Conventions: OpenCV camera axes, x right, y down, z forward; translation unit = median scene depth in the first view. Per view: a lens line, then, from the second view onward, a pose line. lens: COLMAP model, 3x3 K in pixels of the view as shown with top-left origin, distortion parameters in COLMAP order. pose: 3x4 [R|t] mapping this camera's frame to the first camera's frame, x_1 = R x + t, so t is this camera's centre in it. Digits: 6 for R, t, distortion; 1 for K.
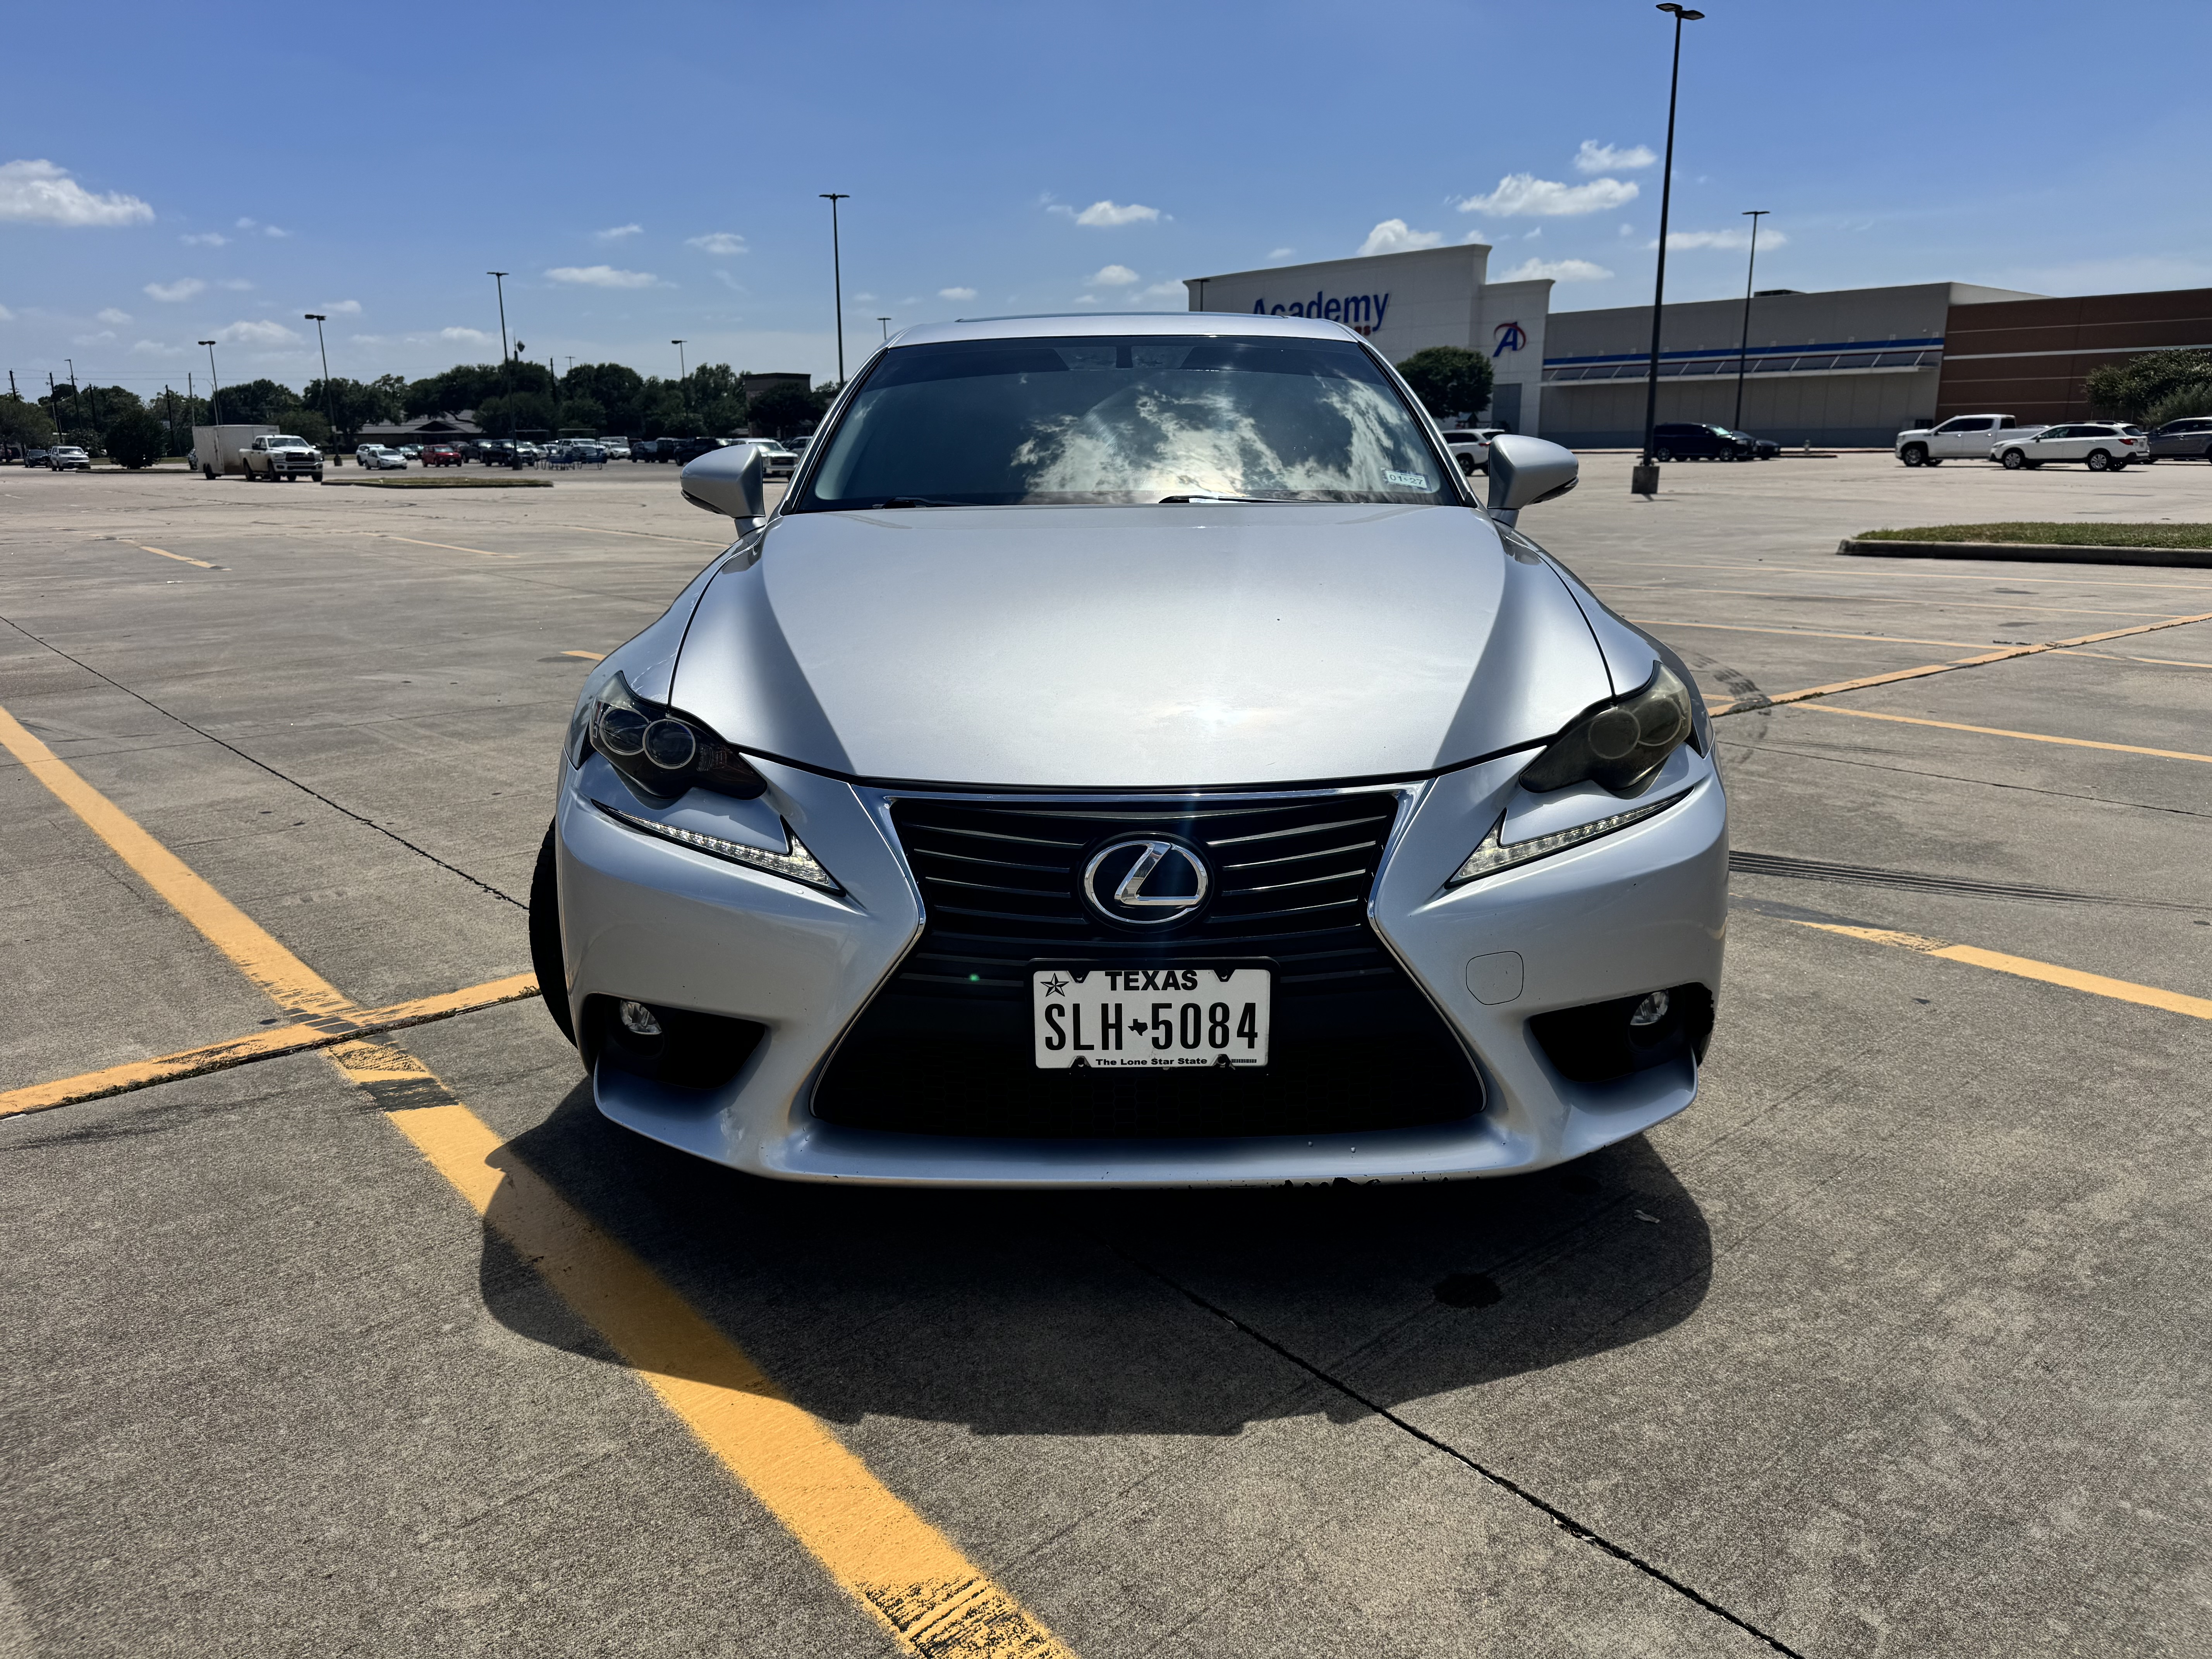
lens RADIAL K [[1577.6, 0, 1103.3], [0, 1577.6, 830.5], [0, 0, 1]] dist [0.005653, -0.011708]
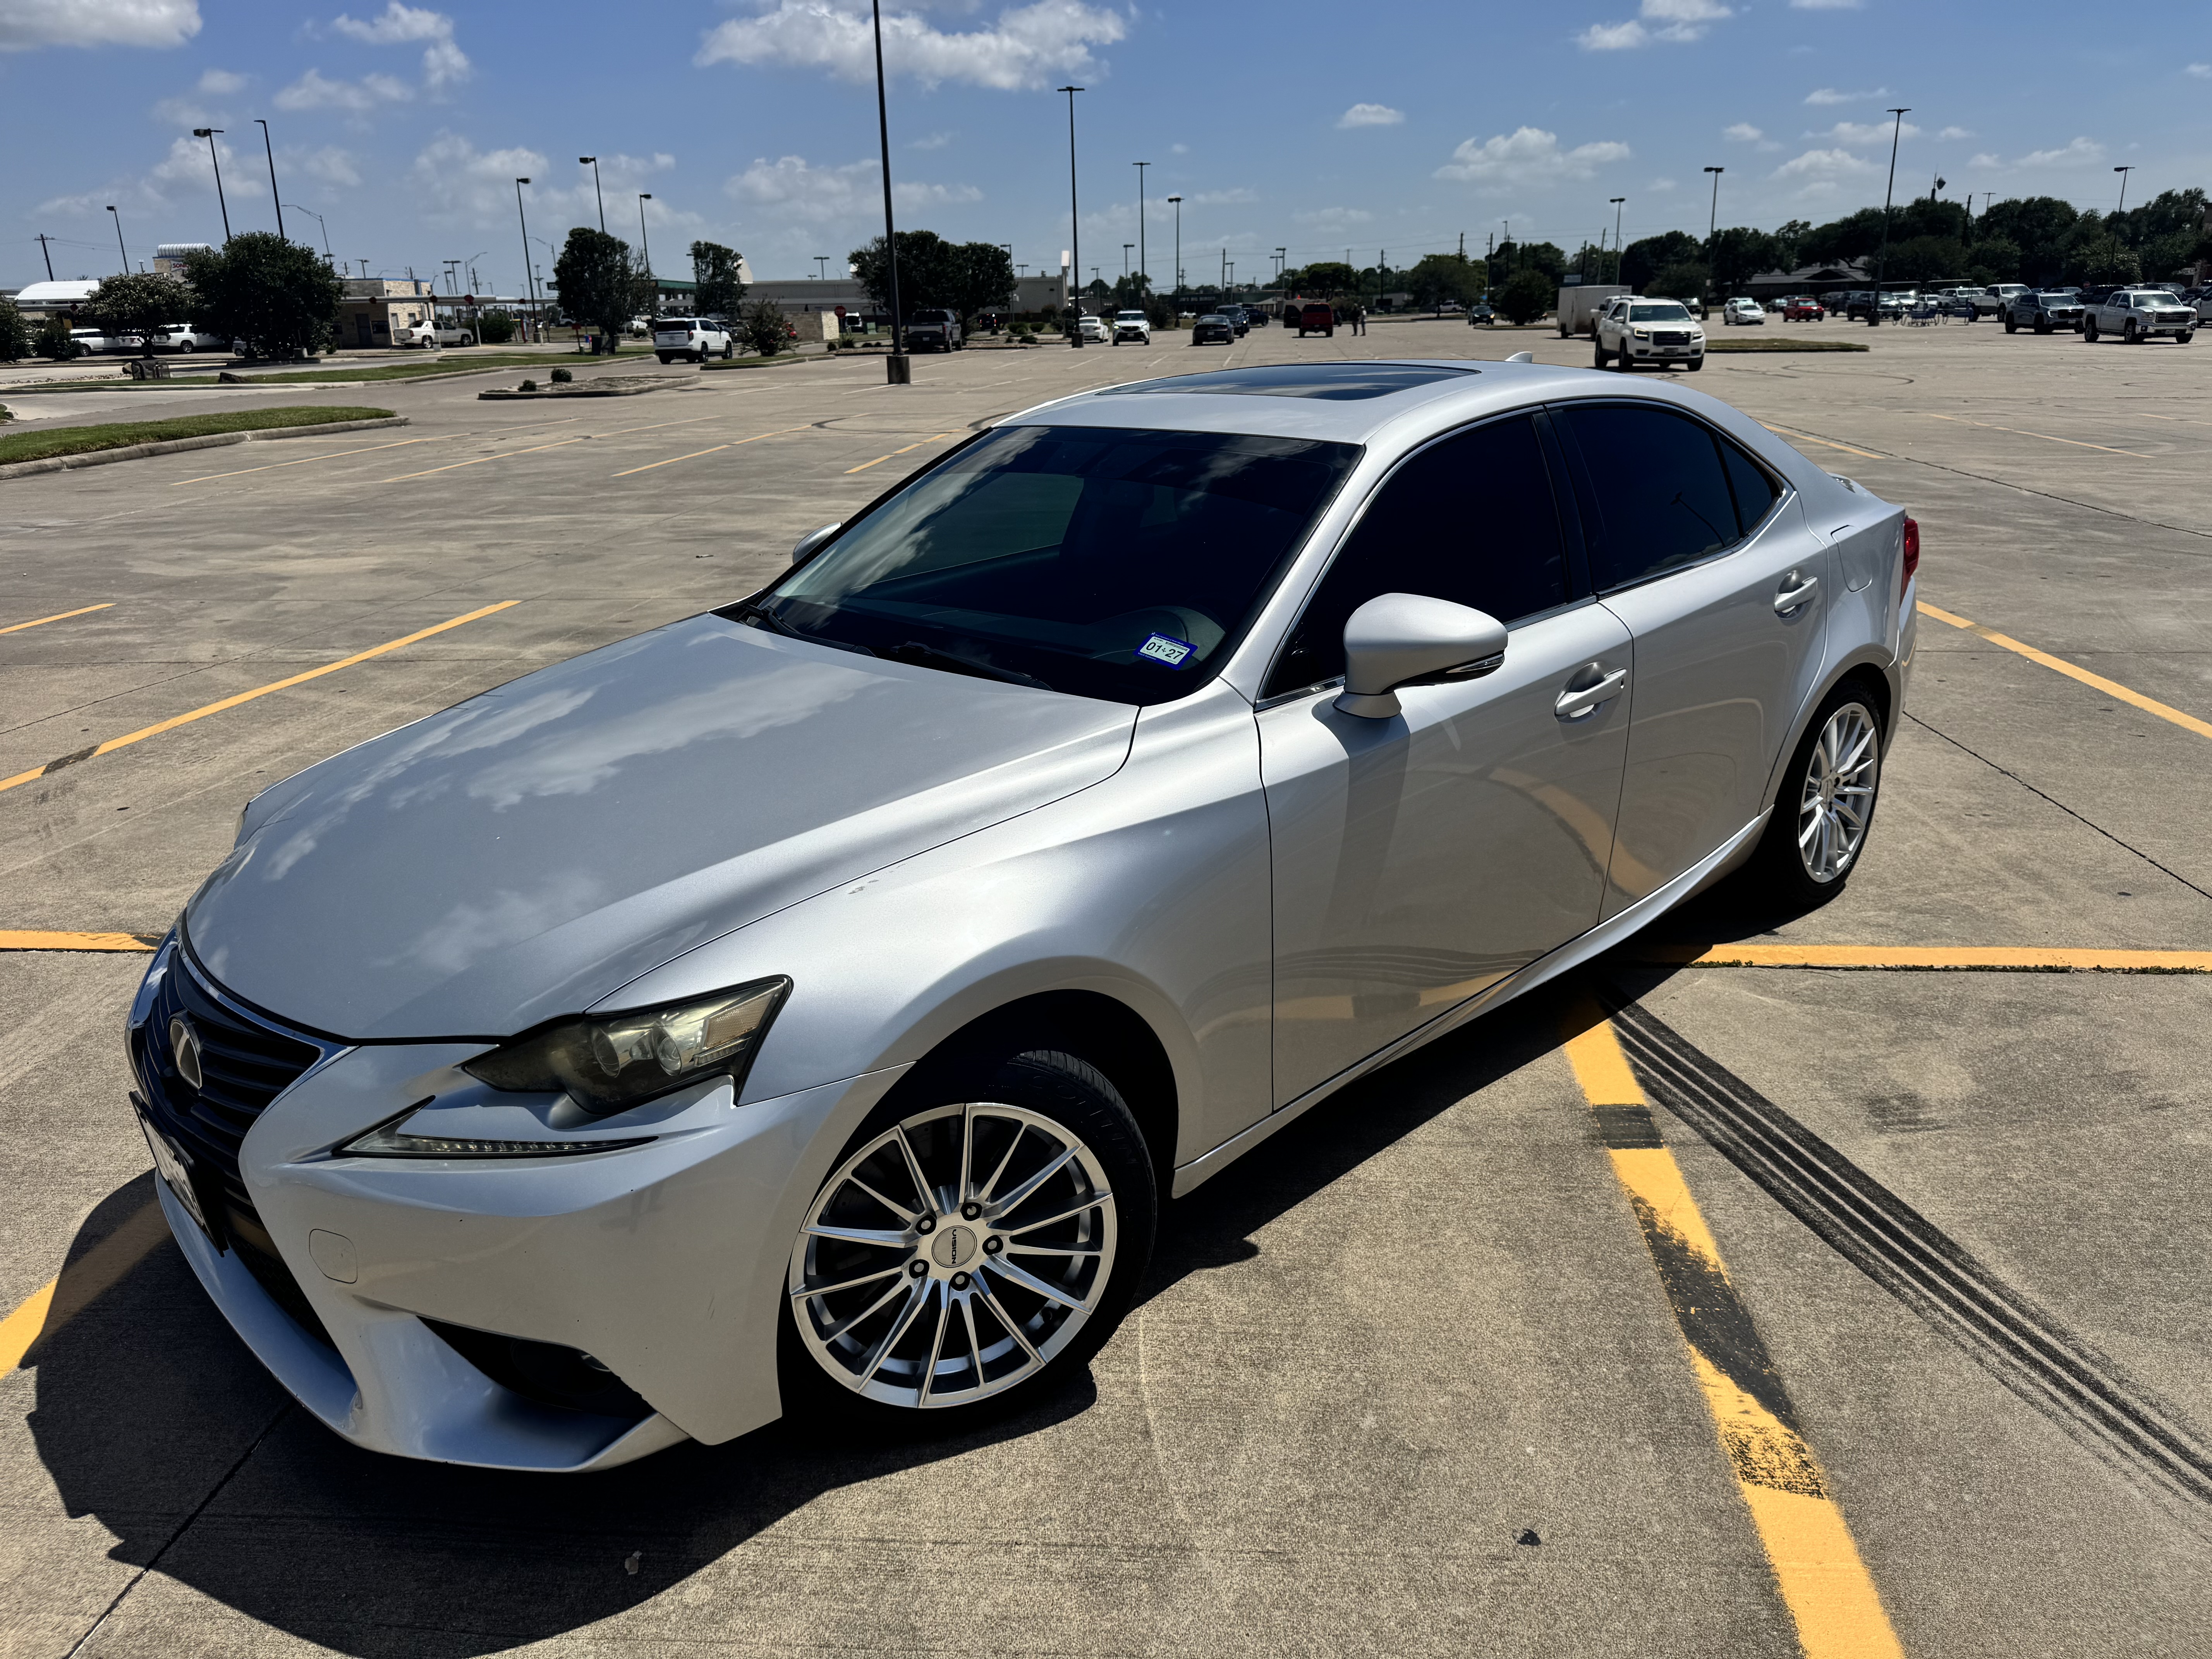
lens RADIAL K [[1577.6, 0, 1110.7], [0, 1577.6, 826.7], [0, 0, 1]] dist [0.005653, -0.011708]
pose [[0.695609, 0.215635, -0.685295, 0.726738], [-0.155125, 0.976472, 0.149797, -0.239596], [0.701473, 0.002107, 0.712693, 0.364988]]
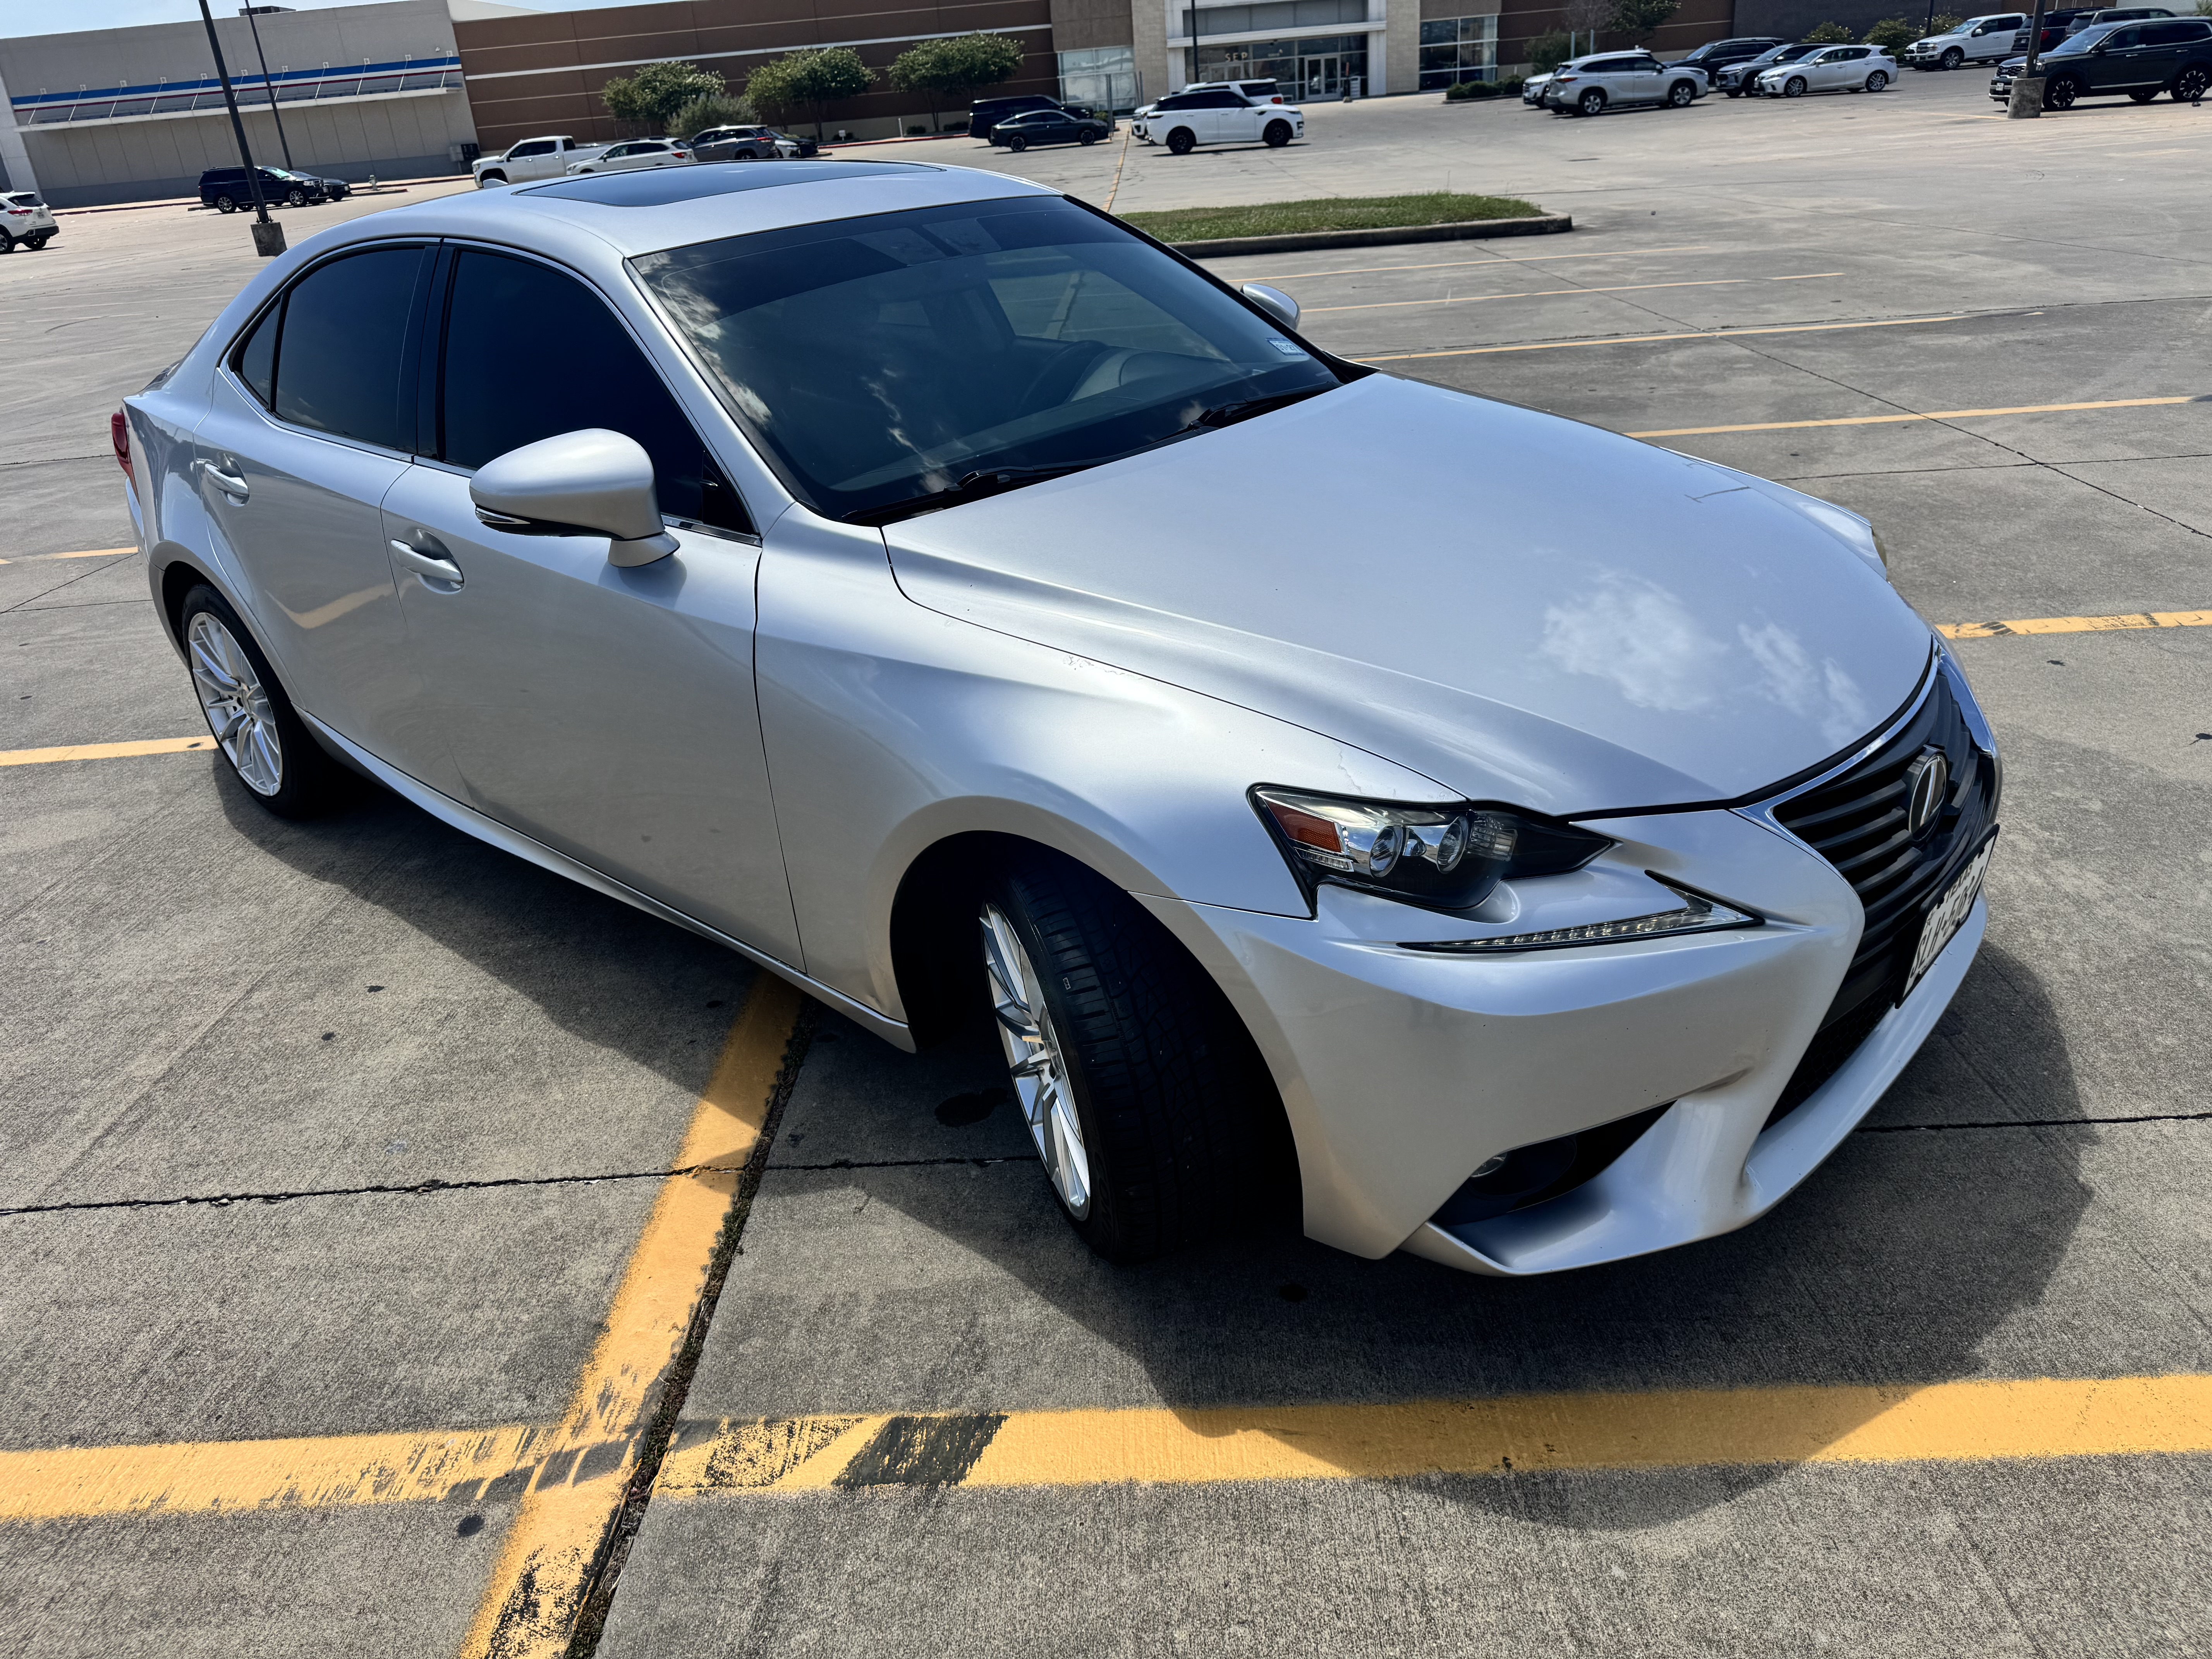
lens RADIAL K [[1577.6, 0, 1115.3], [0, 1577.6, 834.8], [0, 0, 1]] dist [0.005653, -0.011708]
pose [[0.662927, -0.351800, 0.660882, -0.602694], [0.244473, 0.936055, 0.253050, -0.197856], [-0.707645, -0.006186, 0.706541, 0.356487]]
